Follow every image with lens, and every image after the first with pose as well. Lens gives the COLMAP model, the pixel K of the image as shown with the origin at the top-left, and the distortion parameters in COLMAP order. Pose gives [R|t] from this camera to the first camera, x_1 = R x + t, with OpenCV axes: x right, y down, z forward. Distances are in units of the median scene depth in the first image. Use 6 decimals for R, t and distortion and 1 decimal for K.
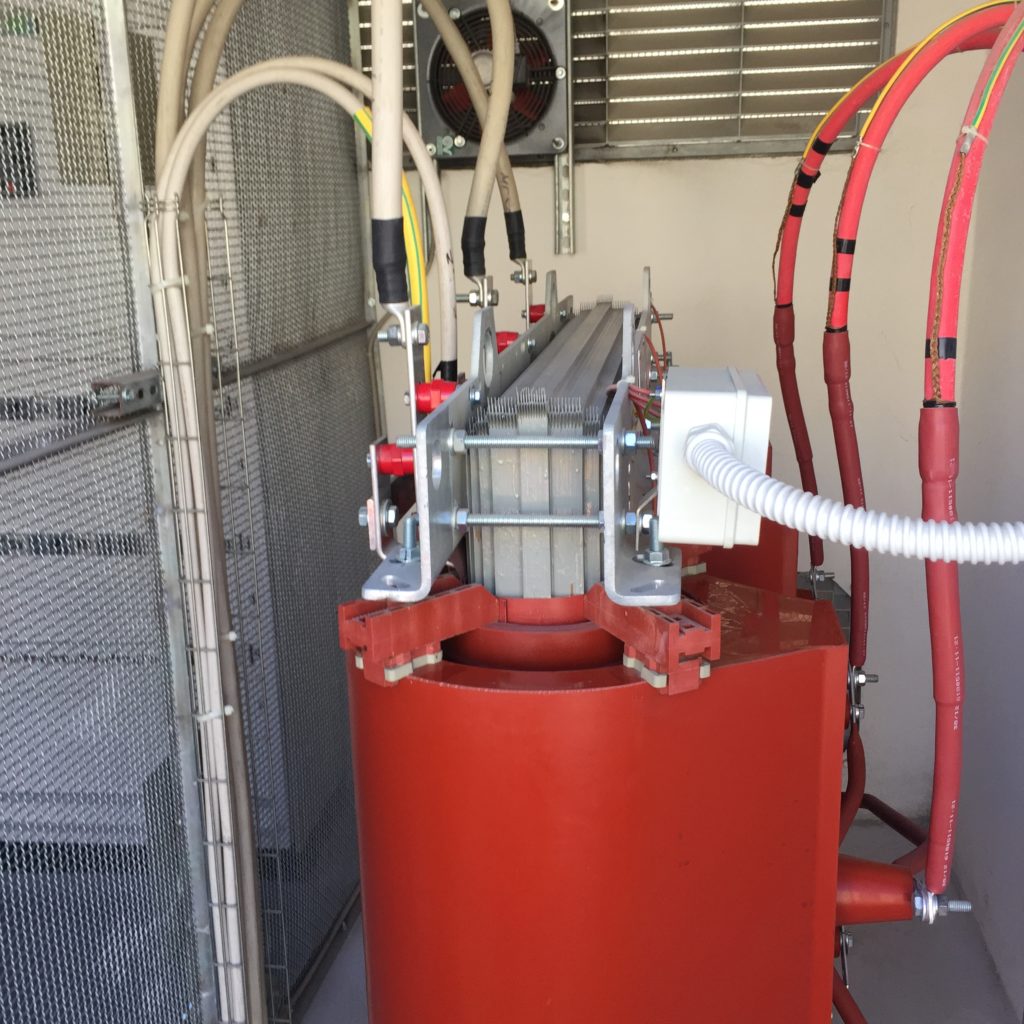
lens RADIAL K [[1171.0, 0, 512.0], [0, 1171.0, 516.4], [0, 0, 1]] dist [0.040891, 0.000000]
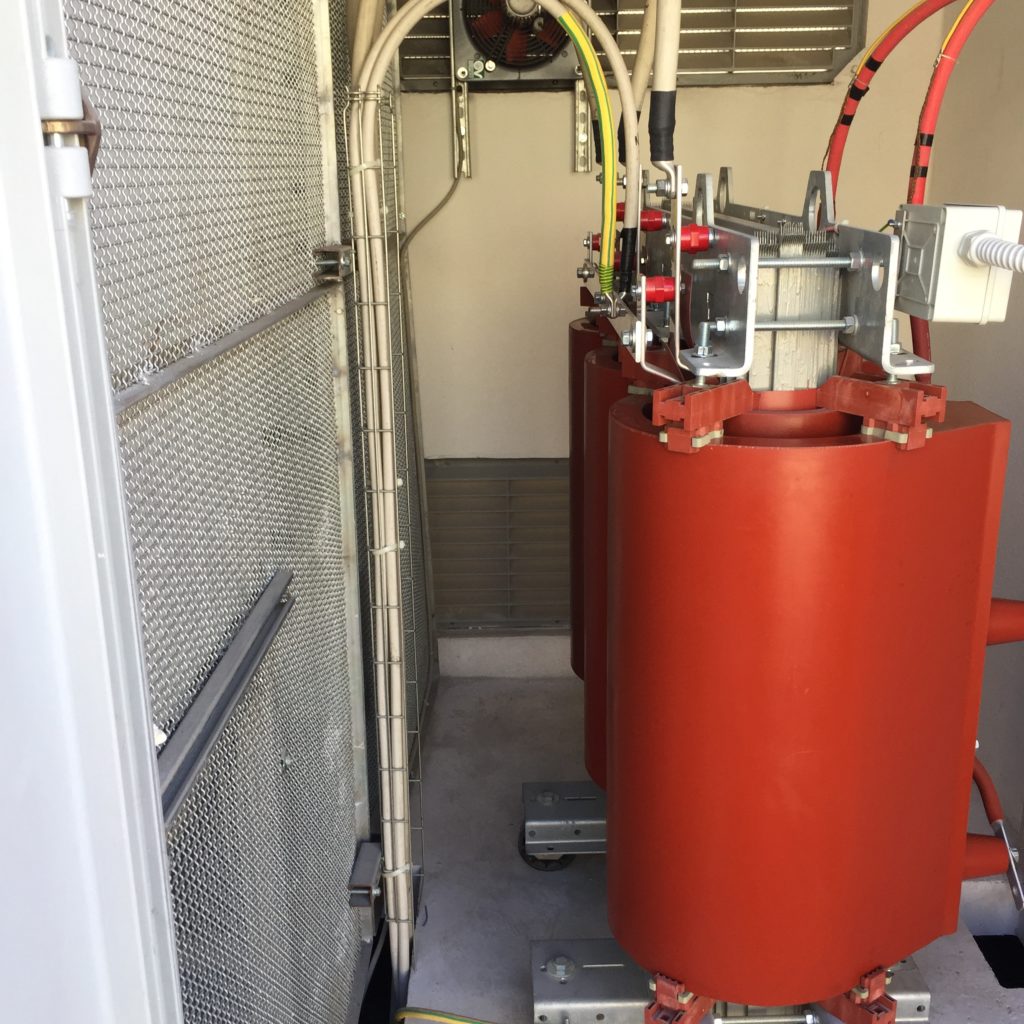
lens RADIAL K [[1171.0, 0, 506.6], [0, 1171.0, 514.6], [0, 0, 1]] dist [0.040891, 0.000000]
pose [[0.989127, -0.028579, 0.144261, -0.340404], [0.024355, 0.999224, 0.030963, 0.114375], [-0.145034, -0.027113, 0.989055, -0.177619]]
